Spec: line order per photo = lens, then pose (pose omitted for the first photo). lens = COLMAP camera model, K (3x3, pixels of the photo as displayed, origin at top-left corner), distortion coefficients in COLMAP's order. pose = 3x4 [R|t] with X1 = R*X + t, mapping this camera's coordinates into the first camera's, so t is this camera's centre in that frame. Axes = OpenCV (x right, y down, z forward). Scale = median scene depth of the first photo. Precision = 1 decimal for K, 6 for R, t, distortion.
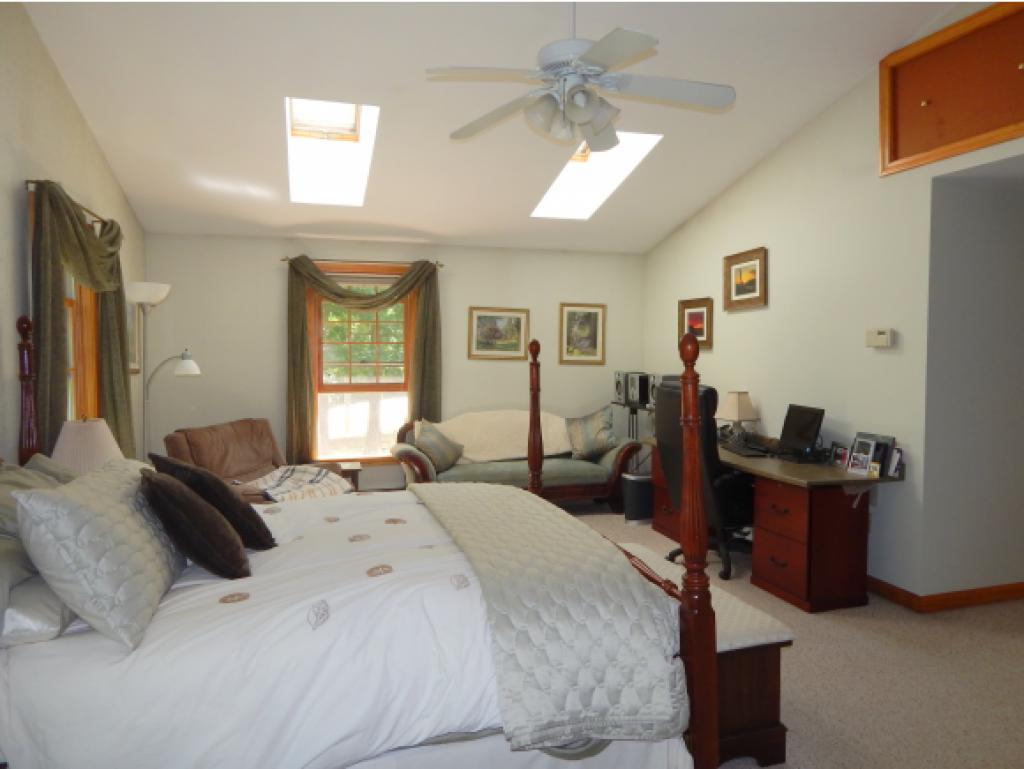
lens RADIAL K [[701.6, 0, 512.0], [0, 701.6, 384.5], [0, 0, 1]] dist [-0.002609, -0.002456]
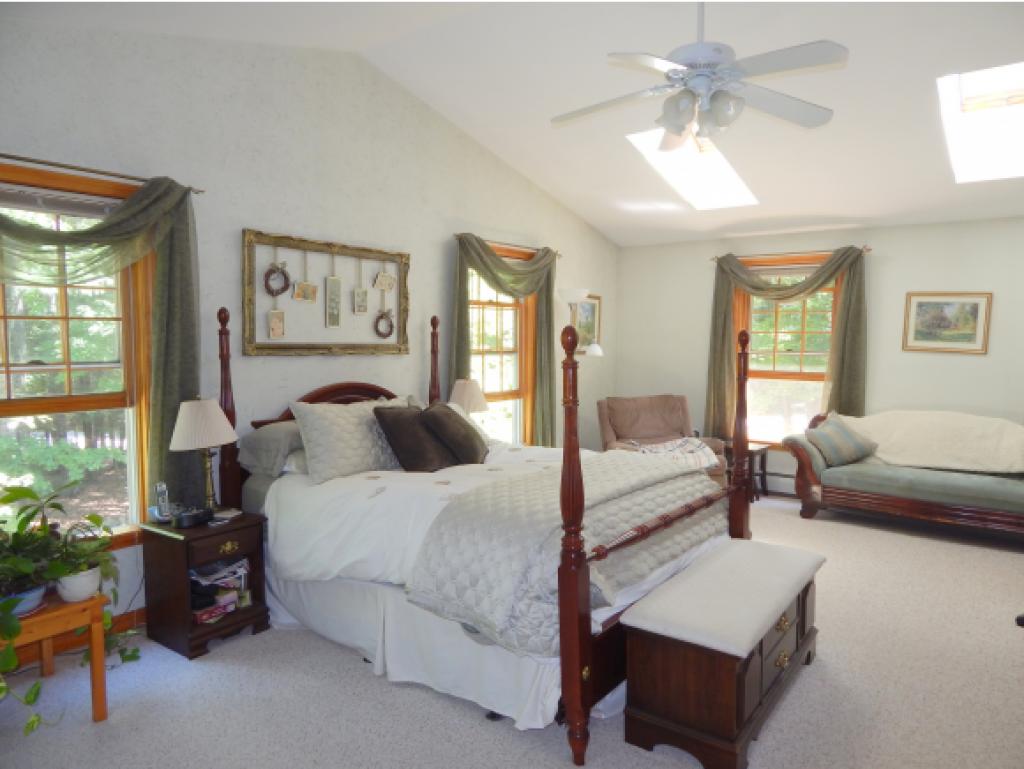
lens RADIAL K [[672.2, 0, 512.0], [0, 672.2, 384.5], [0, 0, 1]] dist [0.002407, -0.000978]
pose [[0.579412, 0.067624, -0.812225, 0.364683], [-0.051548, 0.997597, 0.046285, -0.007556], [0.813403, 0.015050, 0.581506, 0.092851]]
